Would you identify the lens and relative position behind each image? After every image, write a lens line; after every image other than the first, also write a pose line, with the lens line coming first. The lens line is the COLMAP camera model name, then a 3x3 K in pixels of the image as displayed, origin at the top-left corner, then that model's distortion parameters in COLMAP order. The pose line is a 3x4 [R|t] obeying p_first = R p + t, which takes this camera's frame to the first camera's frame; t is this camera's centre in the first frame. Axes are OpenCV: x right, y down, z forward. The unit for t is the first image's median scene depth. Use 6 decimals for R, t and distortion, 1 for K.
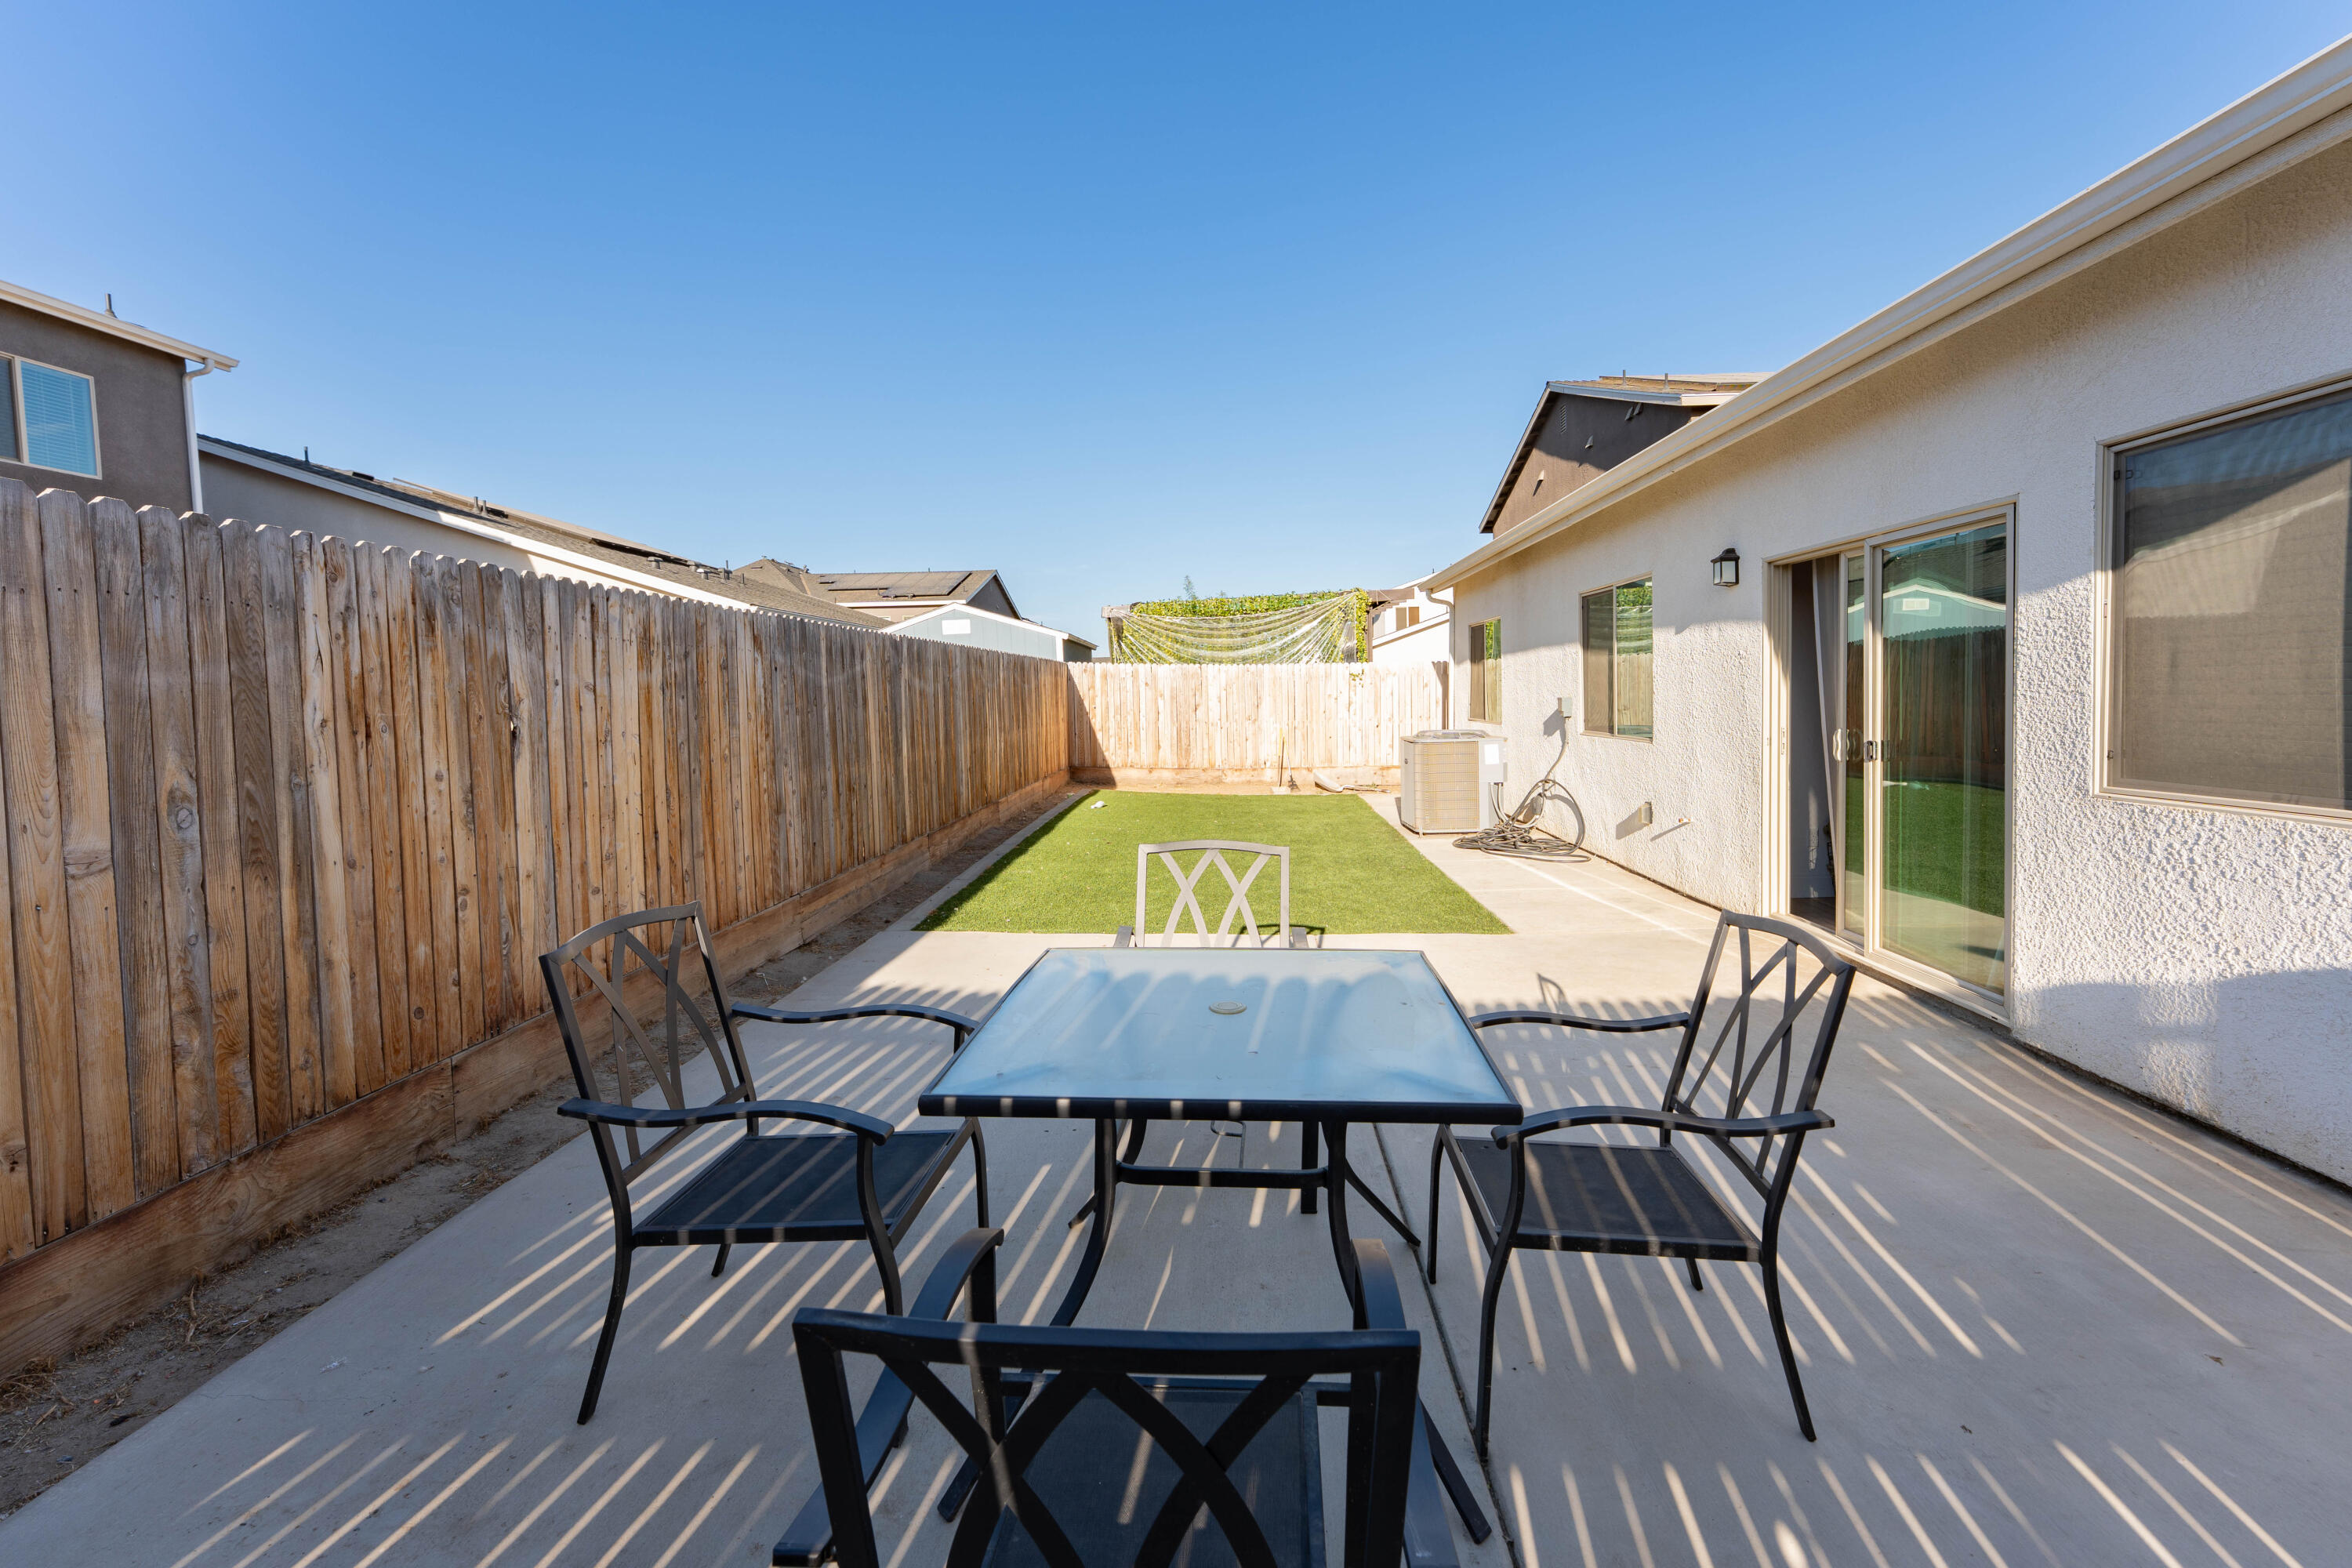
lens RADIAL K [[990.8, 0, 1301.8], [0, 990.8, 750.1], [0, 0, 1]] dist [-0.002705, -0.000304]
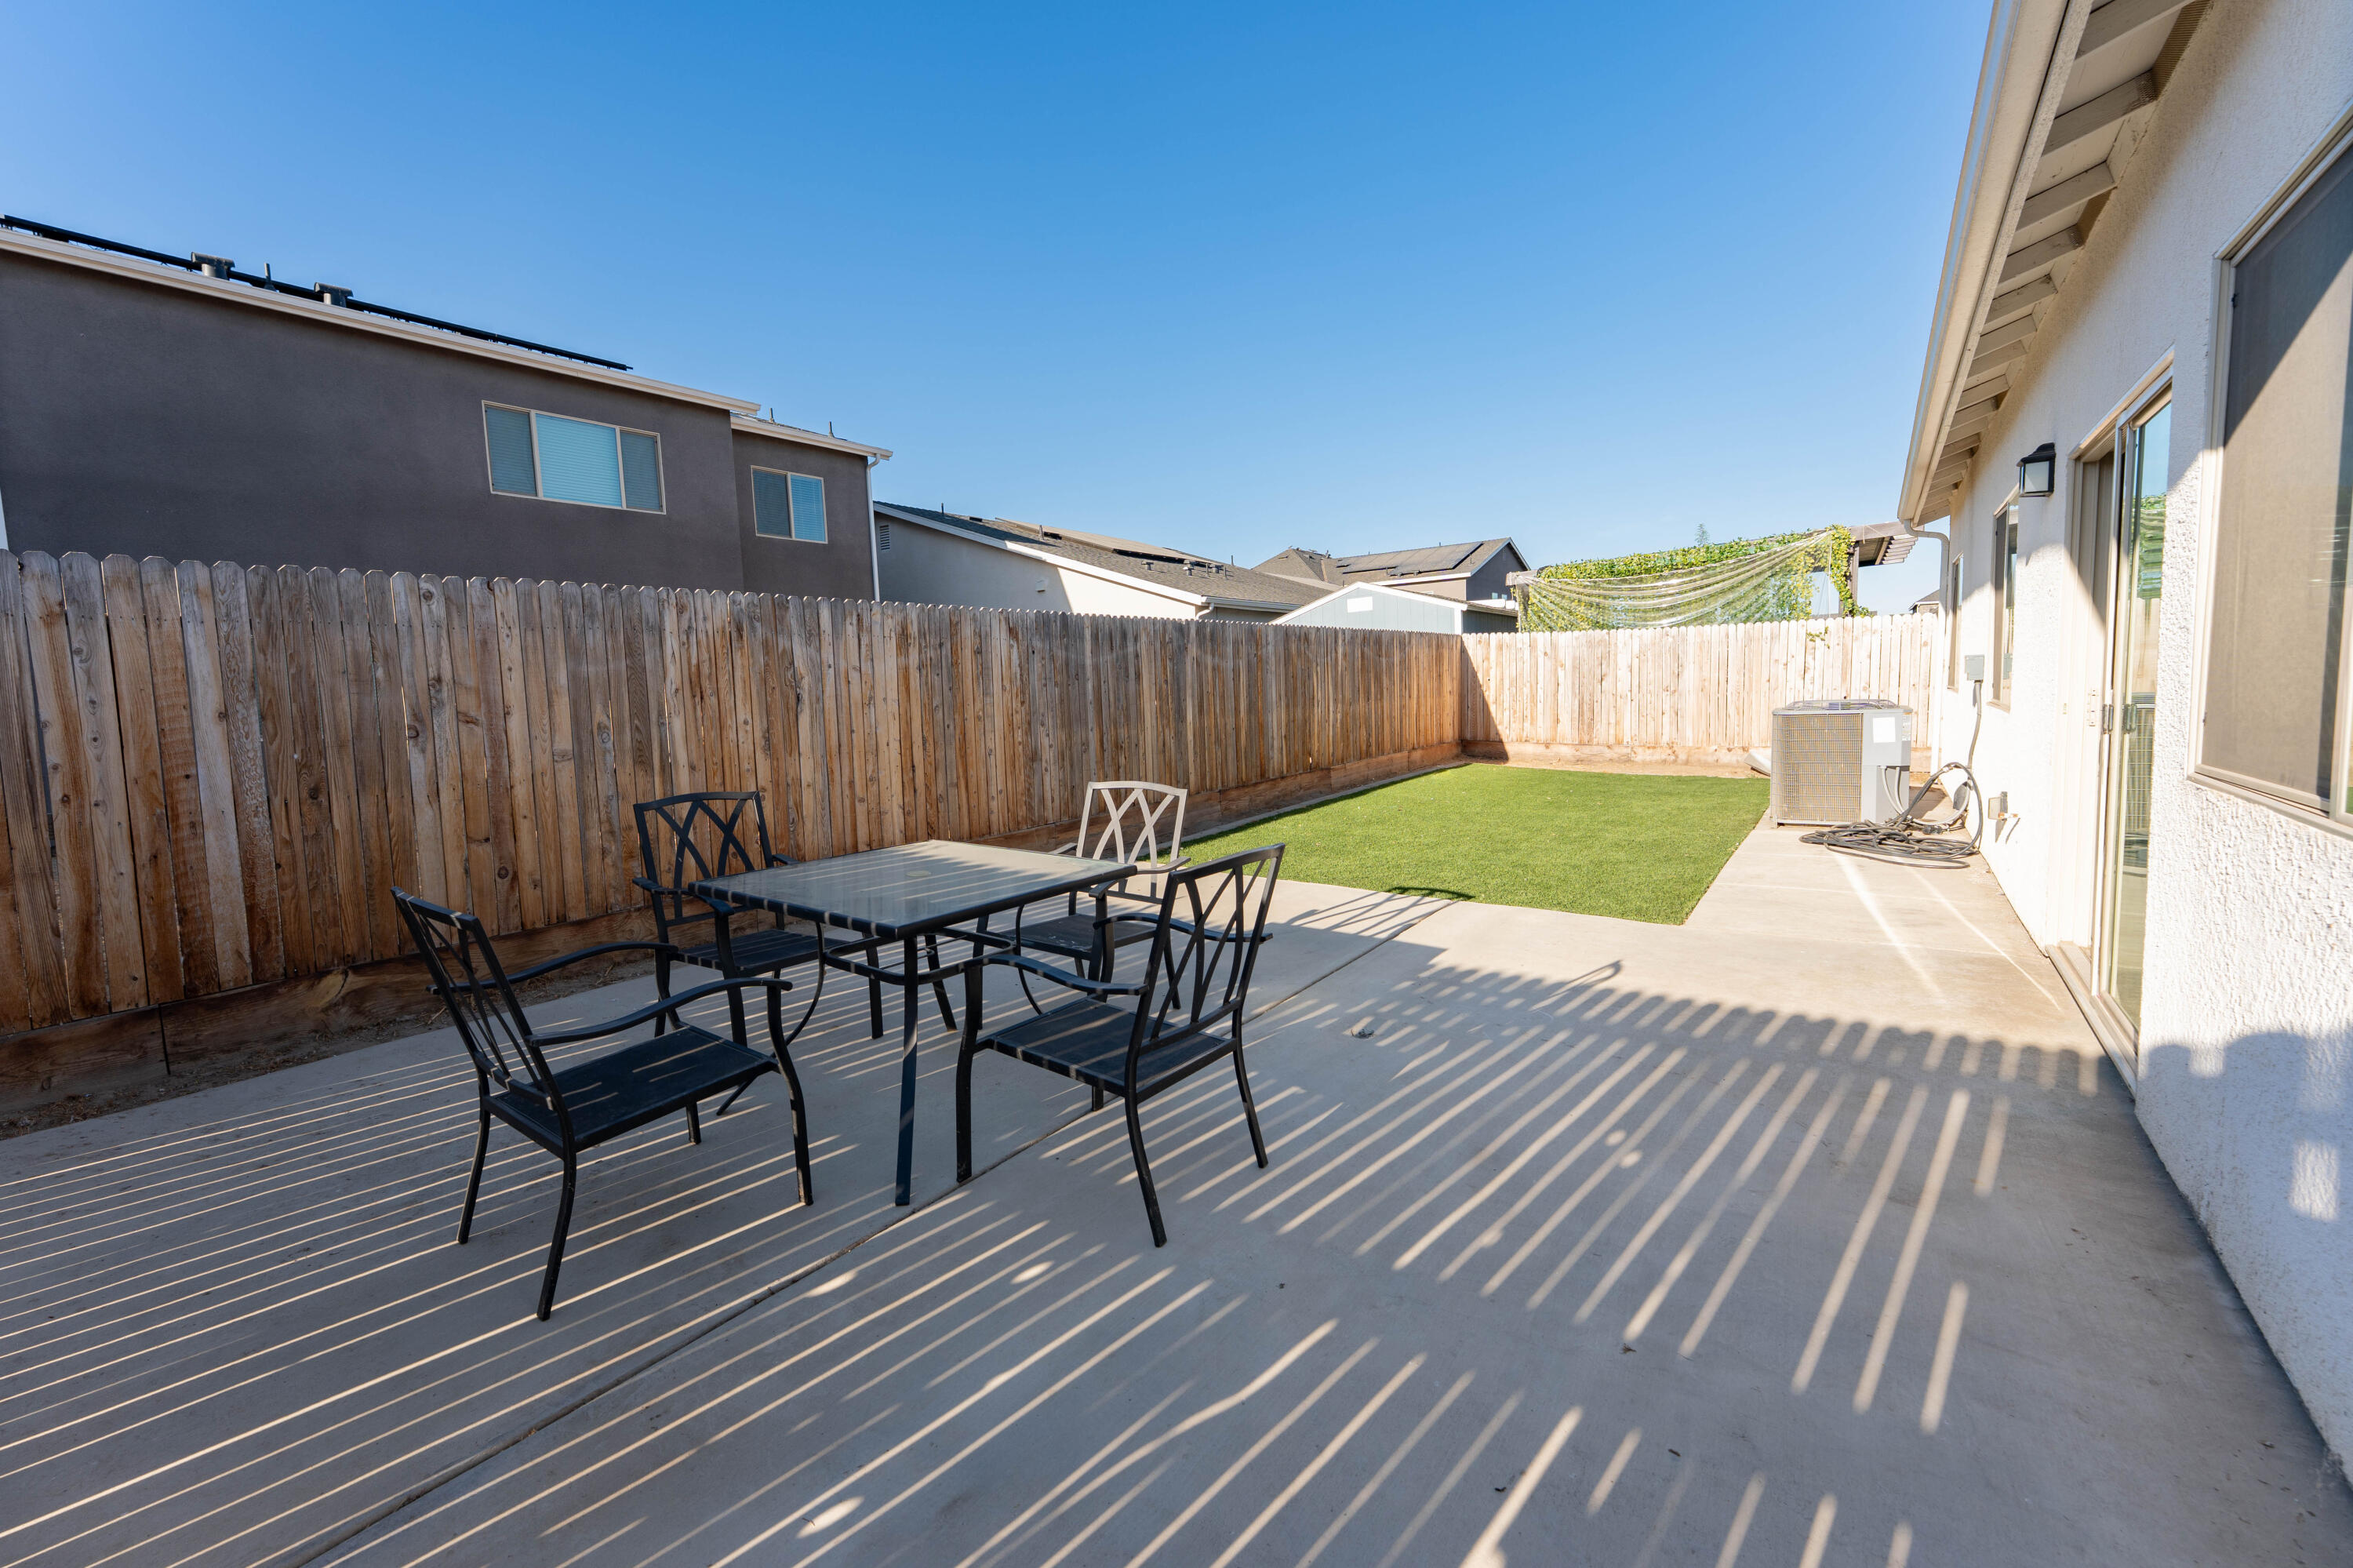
lens RADIAL K [[1001.6, 0, 1135.7], [0, 1001.6, 789.9], [0, 0, 1]] dist [0.000918, 0.000048]
pose [[0.800856, 0.049800, -0.596783, 0.146606], [-0.011757, 0.997652, 0.067474, 0.003797], [0.598741, -0.047021, 0.799561, -0.000133]]
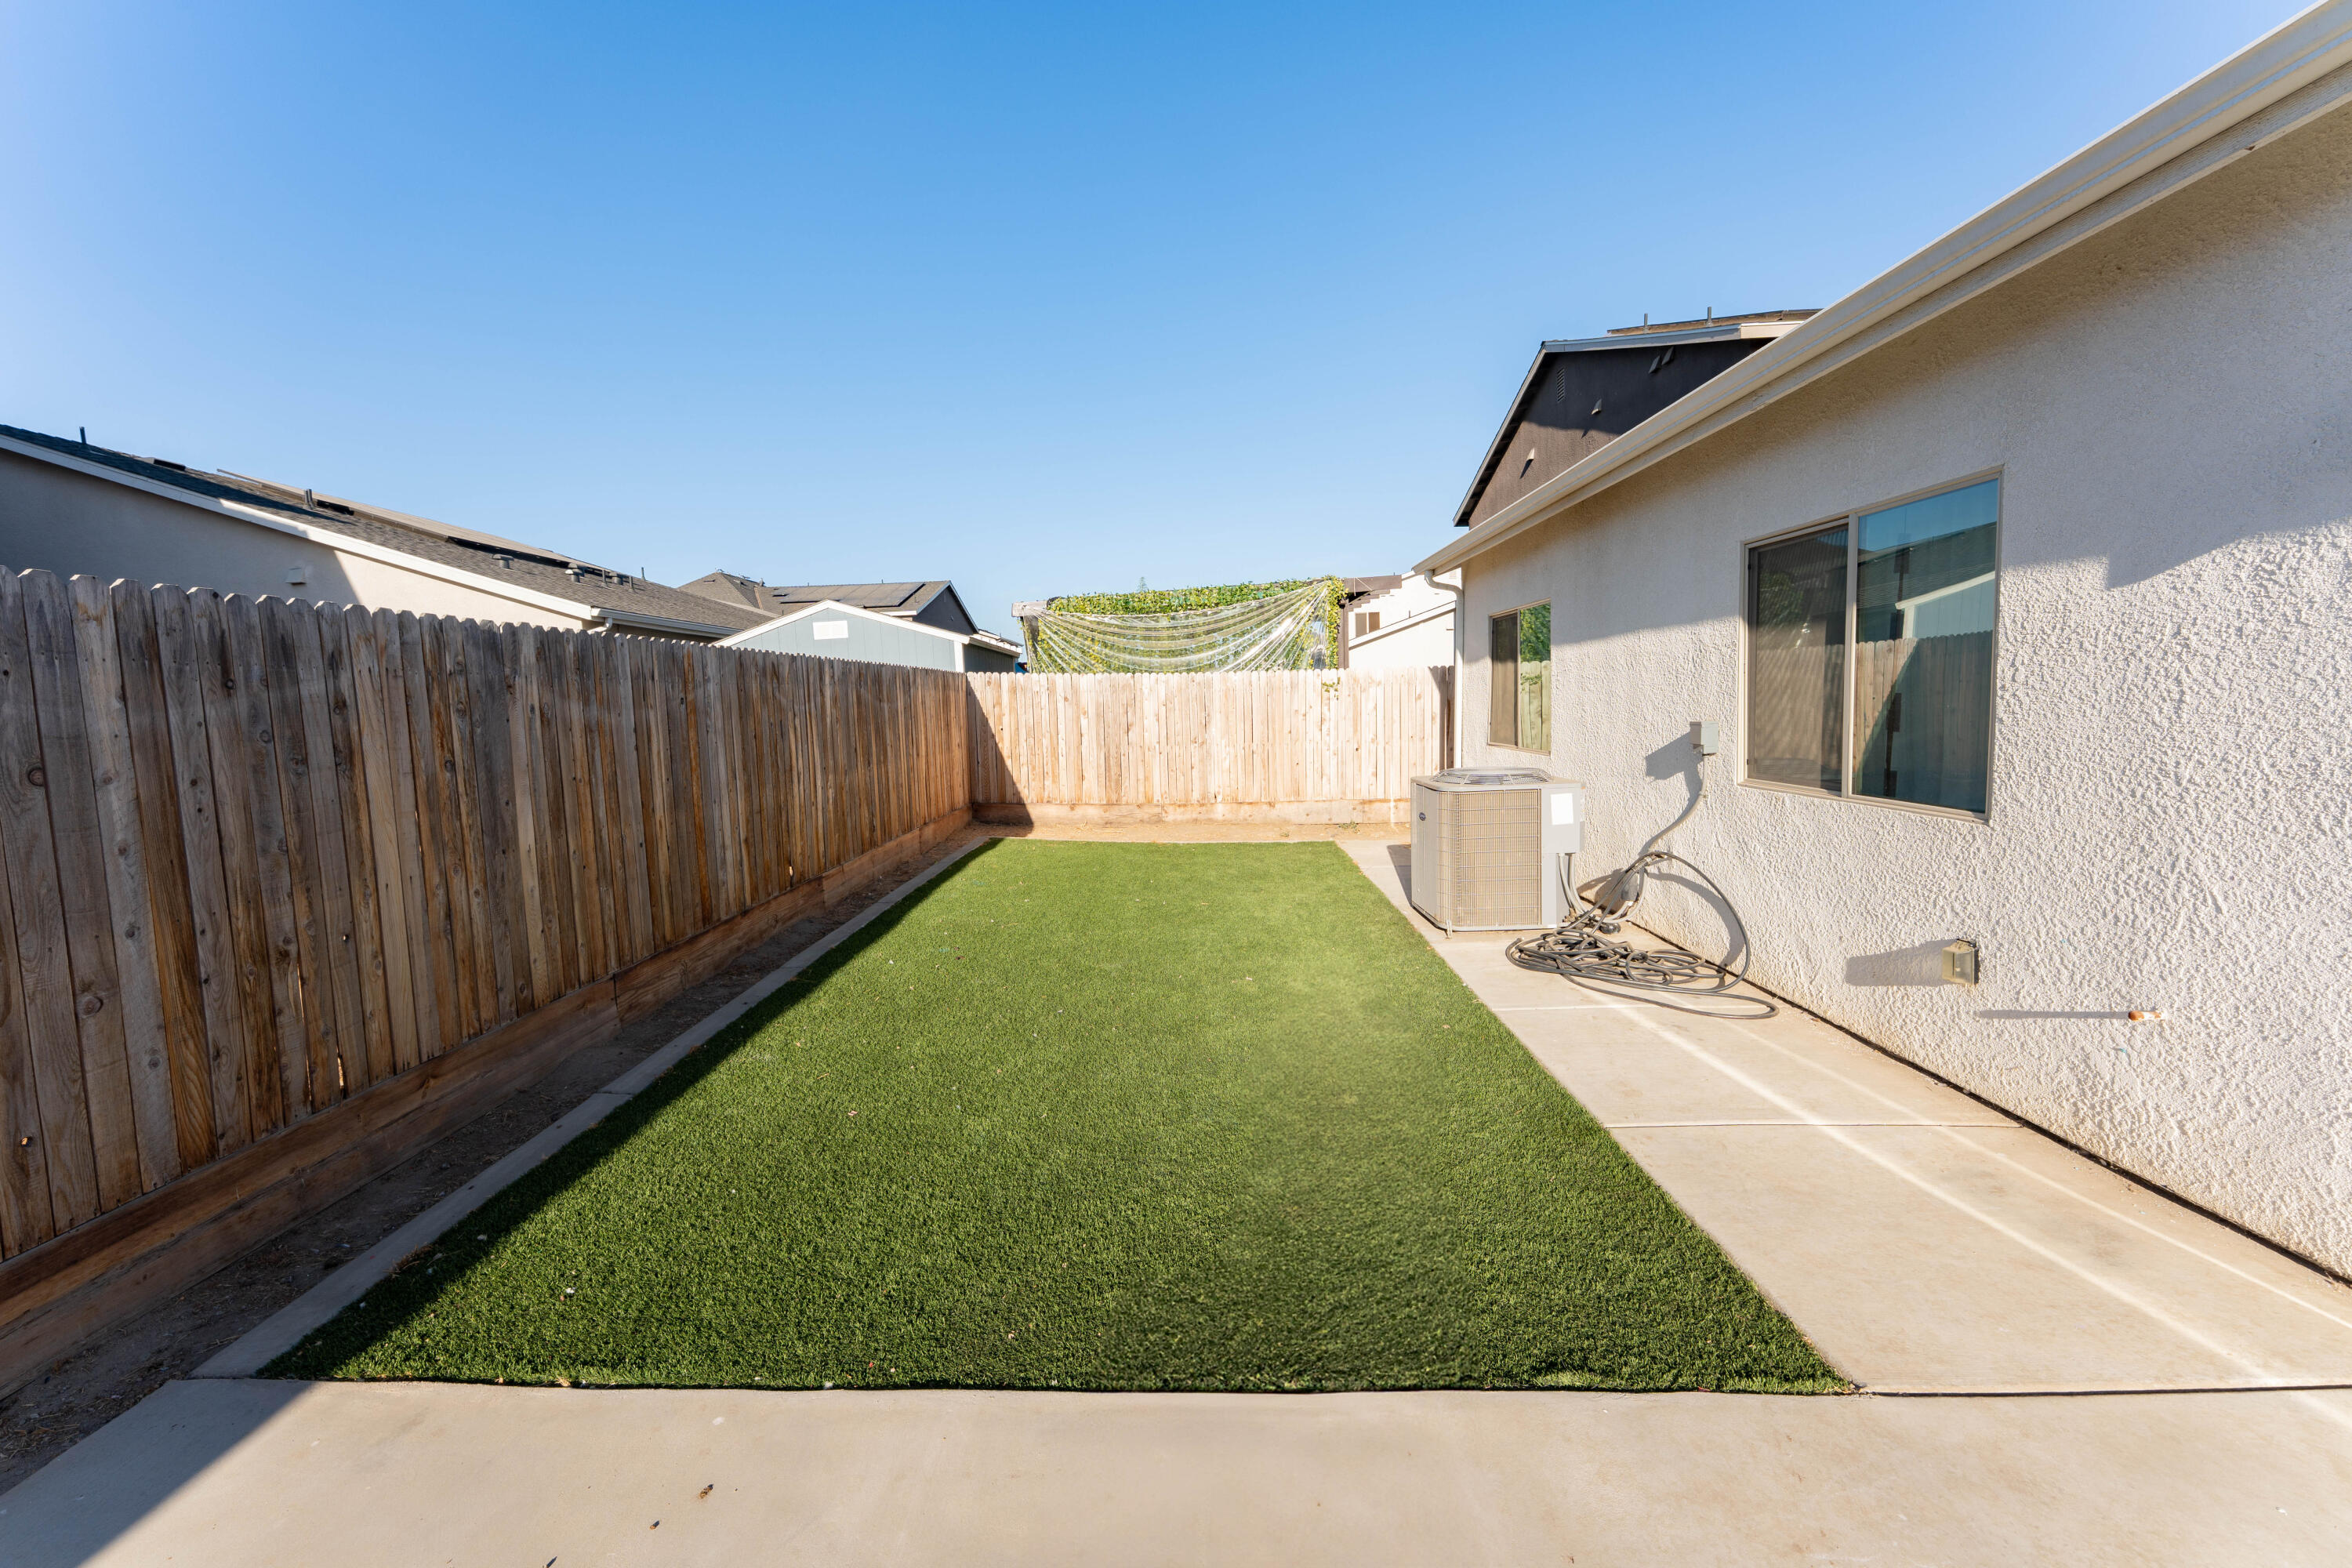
lens RADIAL K [[1020.0, 0, 1217.1], [0, 1020.0, 790.4], [0, 0, 1]] dist [-0.000062, -0.000174]
pose [[0.999099, -0.006177, -0.041988, -0.001872], [0.007363, 0.999577, 0.028141, -0.021215], [0.041797, -0.028424, 0.998722, 0.255363]]
